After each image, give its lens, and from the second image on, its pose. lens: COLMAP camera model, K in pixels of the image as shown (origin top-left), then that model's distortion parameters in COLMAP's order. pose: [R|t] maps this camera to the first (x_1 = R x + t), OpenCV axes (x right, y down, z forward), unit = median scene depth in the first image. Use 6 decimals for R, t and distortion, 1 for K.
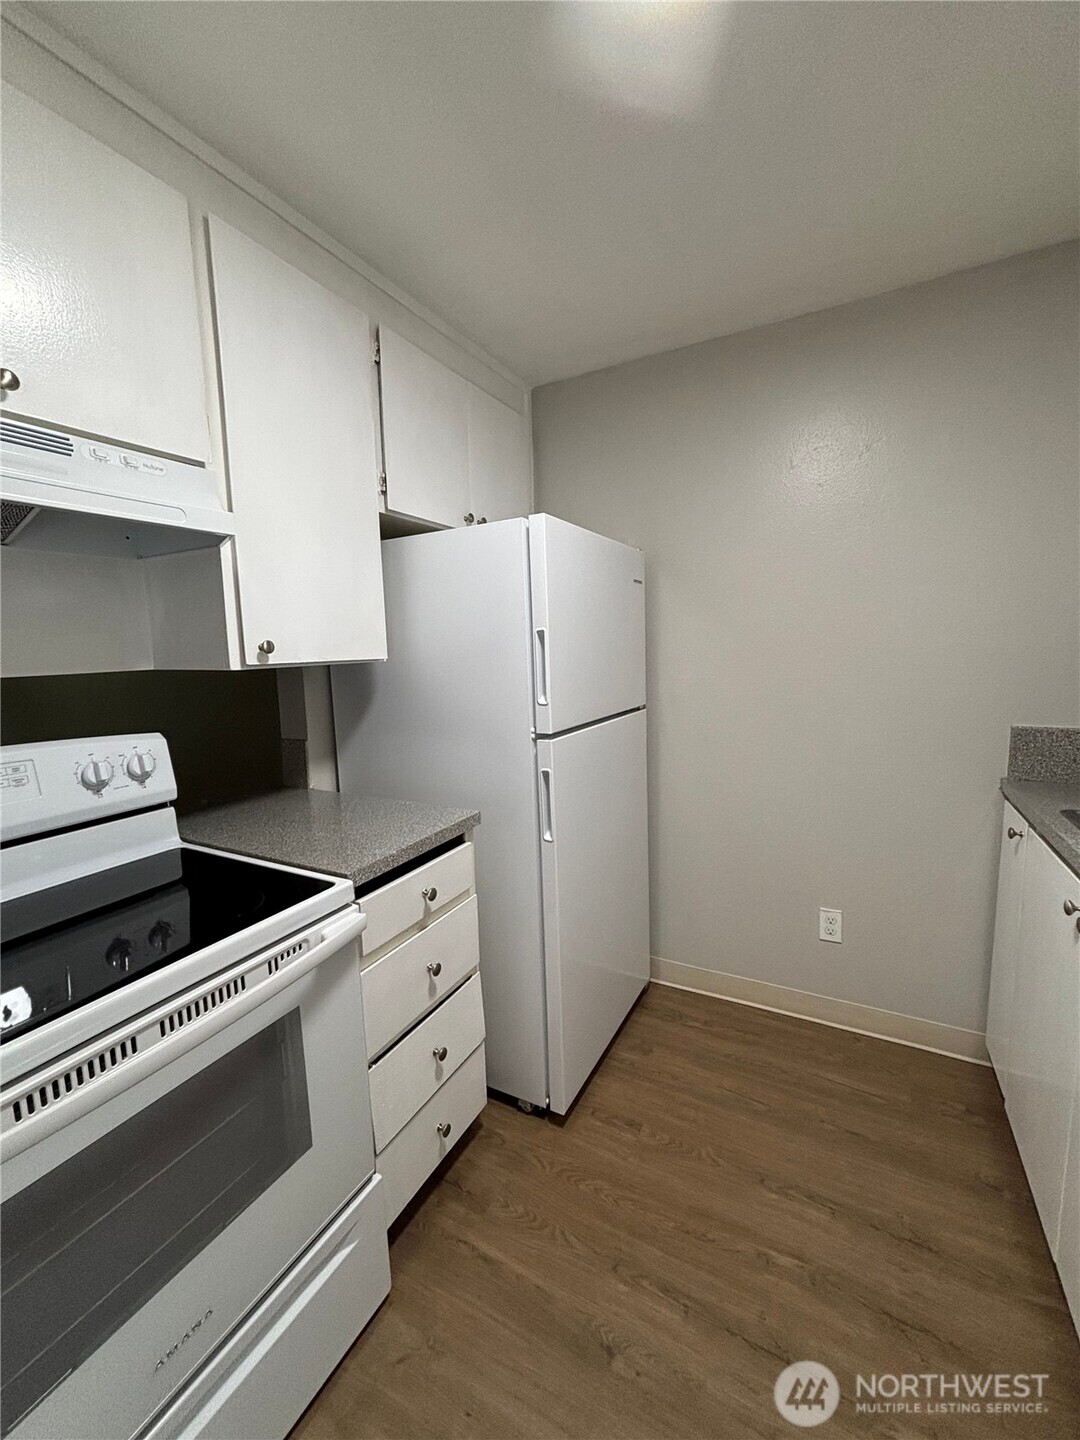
lens RADIAL K [[581.9, 0, 540.0], [0, 581.9, 720.0], [0, 0, 1]] dist [0.012364, -0.000167]
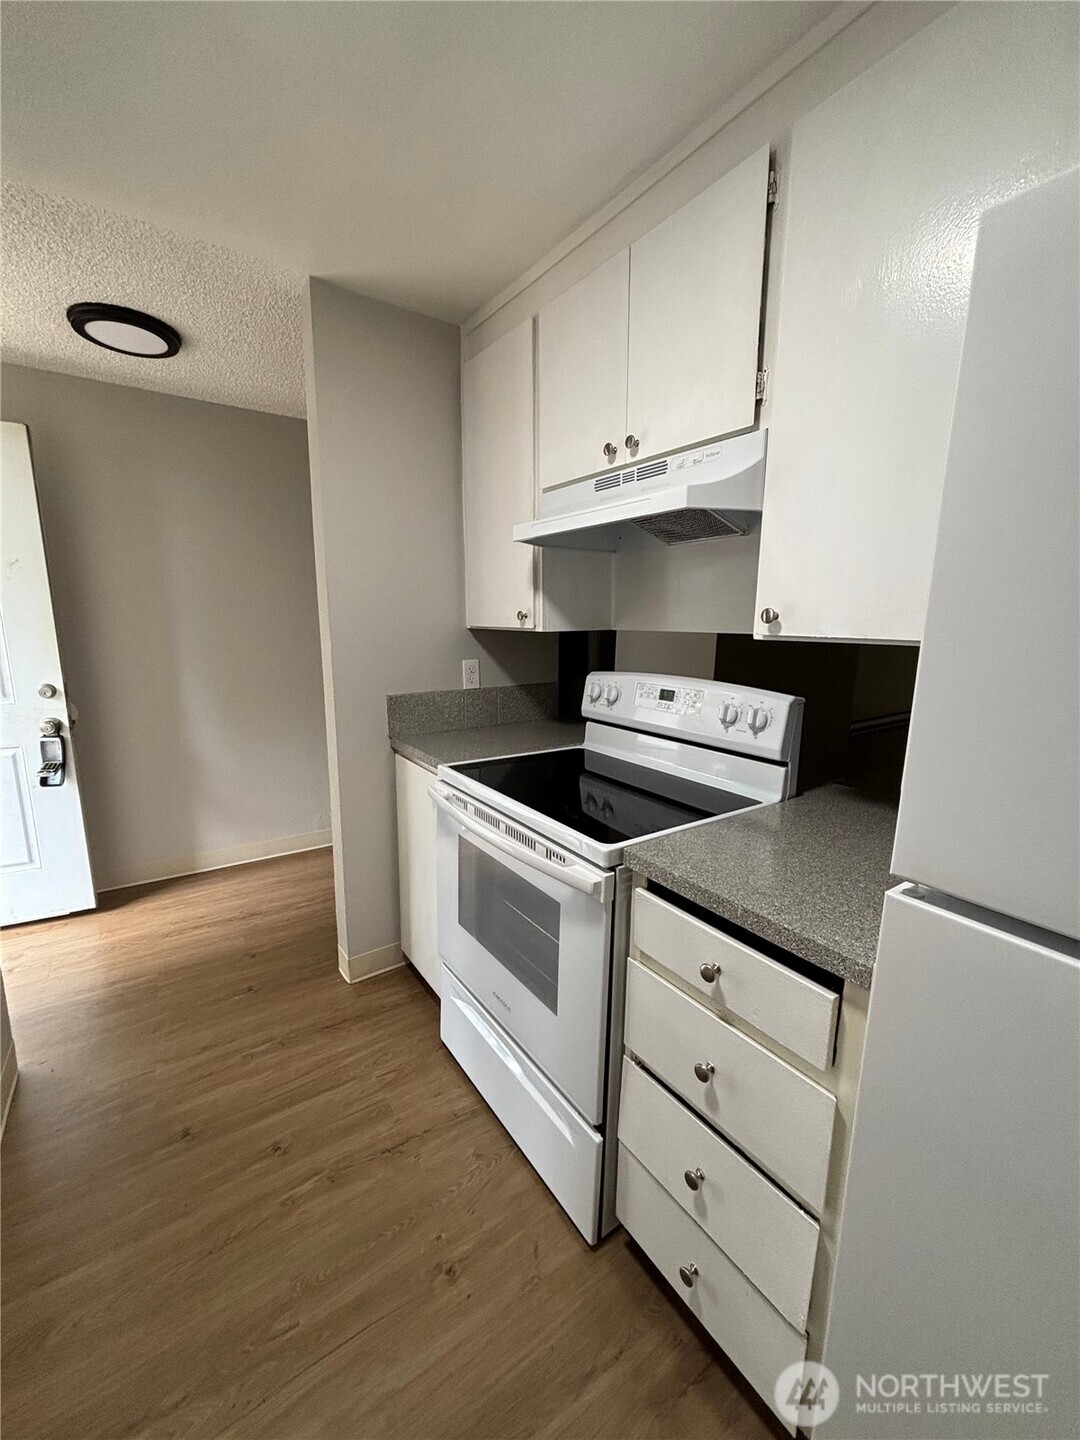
lens RADIAL K [[581.9, 0, 540.0], [0, 581.9, 720.0], [0, 0, 1]] dist [0.012364, -0.000167]
pose [[-0.448855, 0.183626, -0.874535, 0.407219], [-0.116801, 0.958208, 0.261143, -0.135686], [0.885938, 0.219362, -0.408648, 0.899564]]
